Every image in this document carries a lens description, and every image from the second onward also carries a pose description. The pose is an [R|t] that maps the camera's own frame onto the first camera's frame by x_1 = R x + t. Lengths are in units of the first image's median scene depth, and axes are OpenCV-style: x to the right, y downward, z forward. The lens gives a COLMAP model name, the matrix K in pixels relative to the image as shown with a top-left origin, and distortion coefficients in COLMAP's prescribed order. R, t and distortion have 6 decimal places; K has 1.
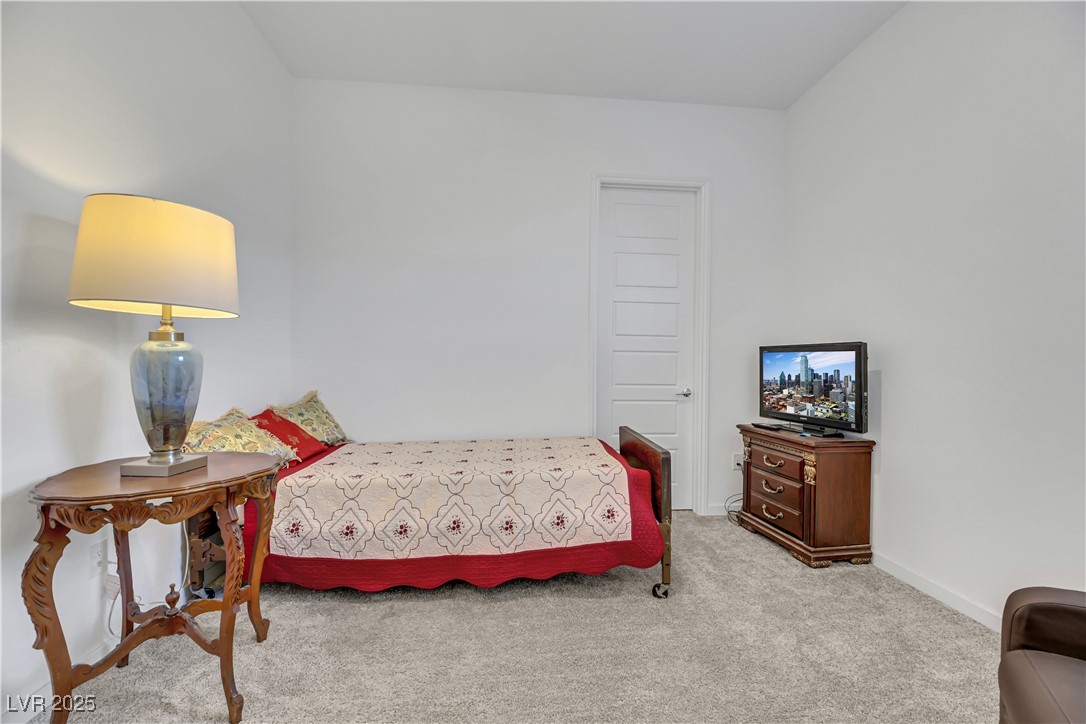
lens RADIAL K [[445.0, 0, 535.0], [0, 445.0, 360.4], [0, 0, 1]] dist [-0.003196, -0.001236]
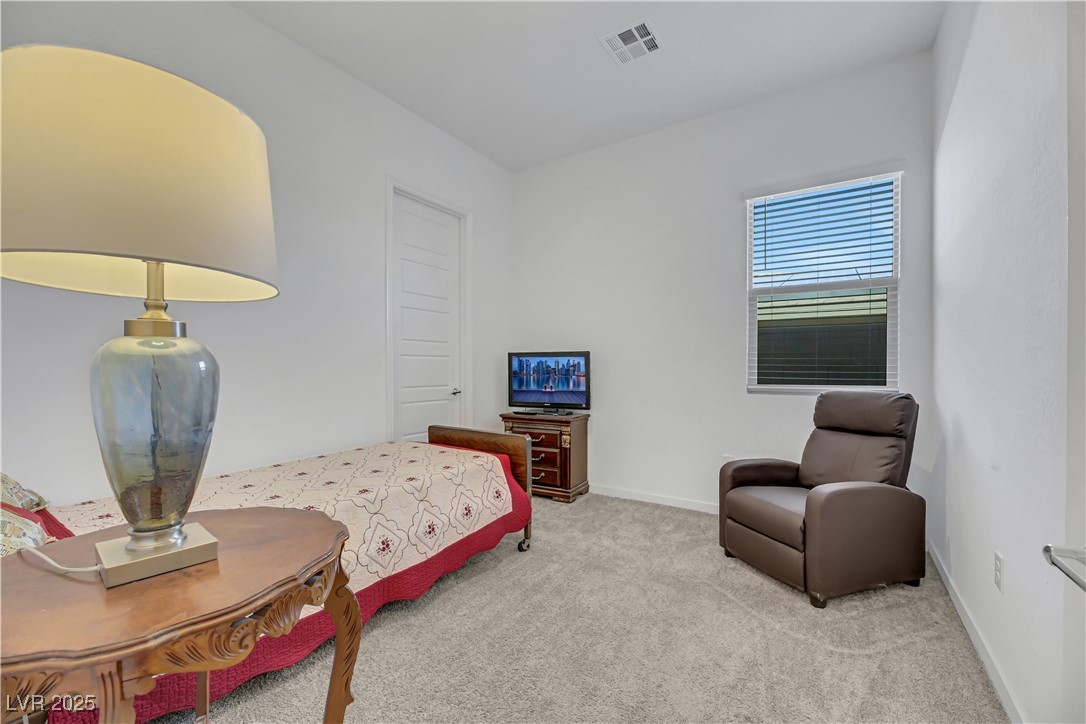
lens RADIAL K [[445.0, 0, 542.9], [0, 445.0, 368.5], [0, 0, 1]] dist [-0.003196, -0.001236]
pose [[0.621138, -0.014997, 0.783558, -0.687221], [0.005056, 0.999873, 0.015130, -0.006556], [-0.783685, -0.005437, 0.621134, 0.175550]]
